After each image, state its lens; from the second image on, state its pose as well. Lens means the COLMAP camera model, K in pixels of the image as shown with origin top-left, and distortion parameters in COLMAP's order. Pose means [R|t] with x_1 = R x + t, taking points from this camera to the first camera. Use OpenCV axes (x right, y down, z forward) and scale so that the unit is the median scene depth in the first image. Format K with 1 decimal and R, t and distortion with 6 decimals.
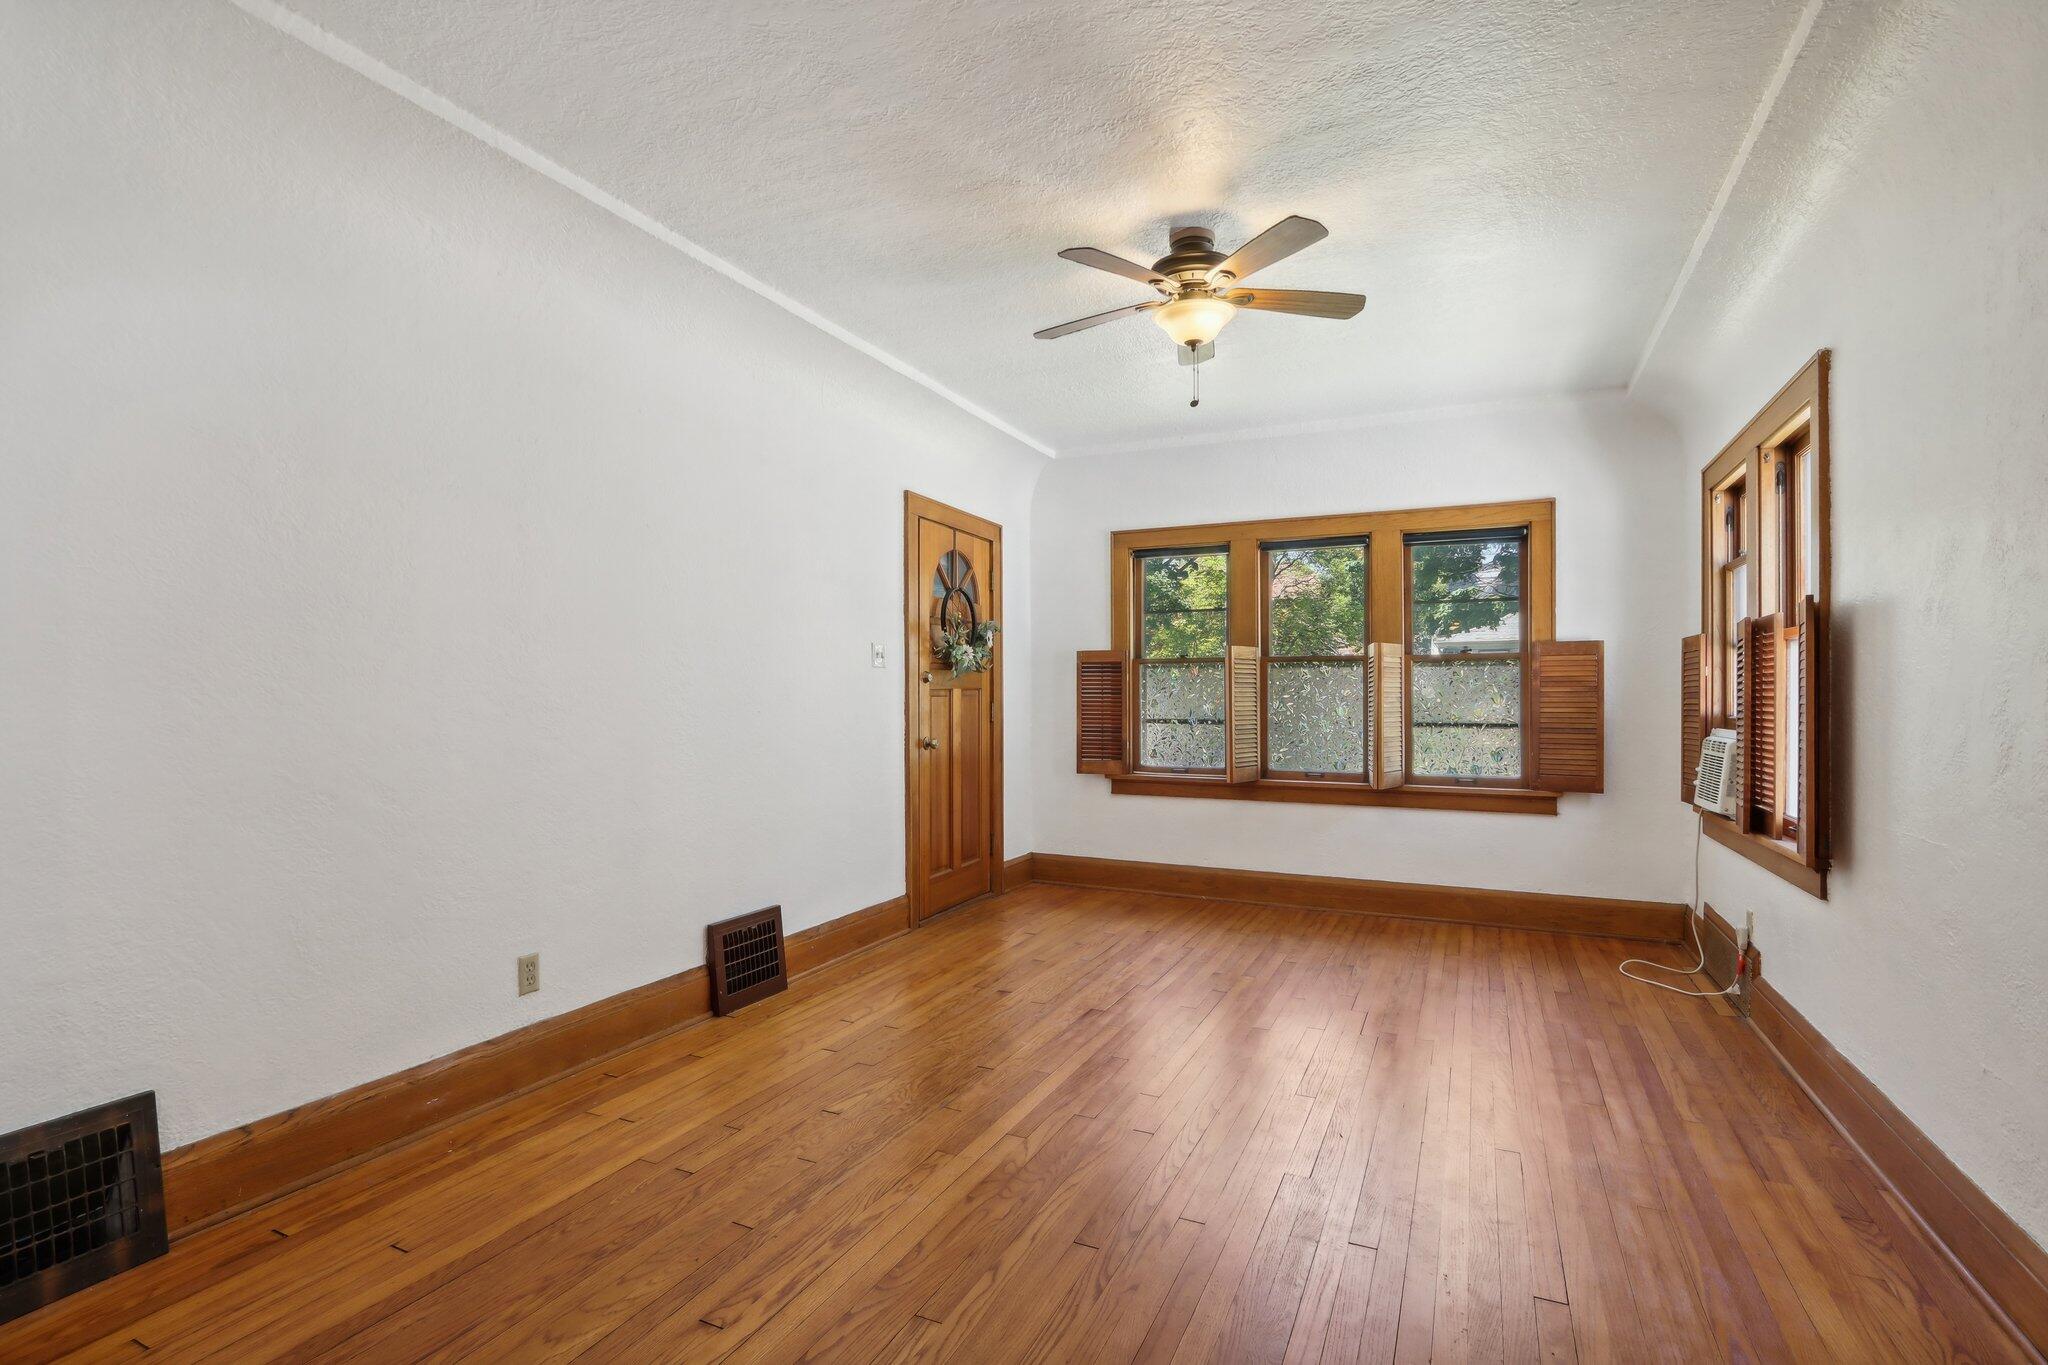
lens RADIAL K [[959.1, 0, 980.4], [0, 959.1, 693.1], [0, 0, 1]] dist [-0.022178, 0.002259]
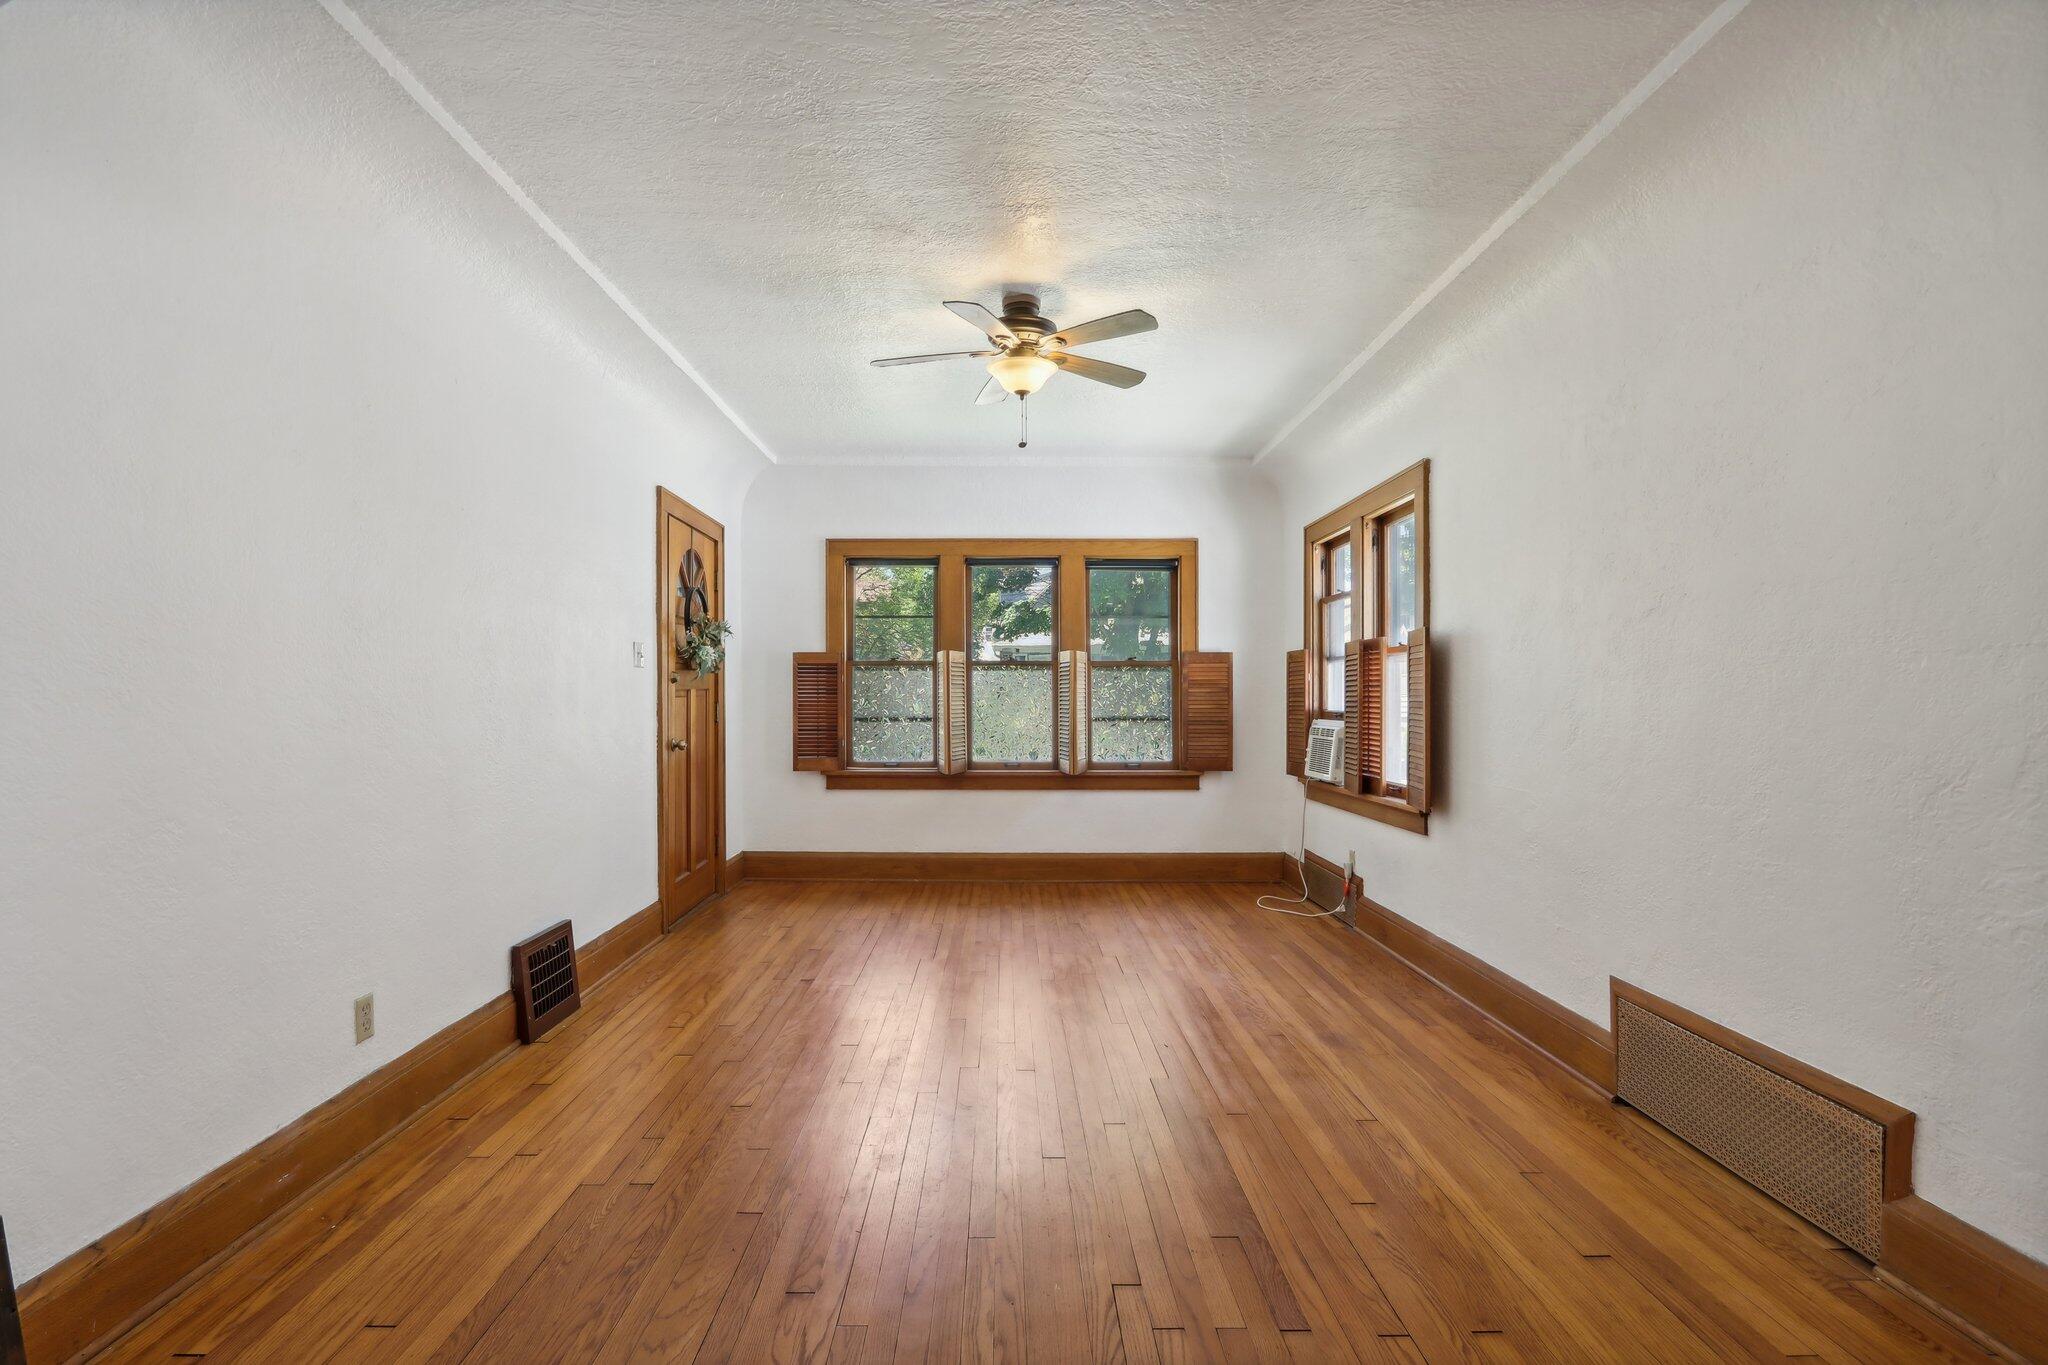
lens RADIAL K [[959.1, 0, 978.6], [0, 959.1, 691.4], [0, 0, 1]] dist [-0.022178, 0.002259]
pose [[0.899392, -0.000390, 0.437144, -0.261378], [0.000645, 1.000000, -0.000435, -0.002192], [-0.437143, 0.000673, 0.899392, -0.018934]]
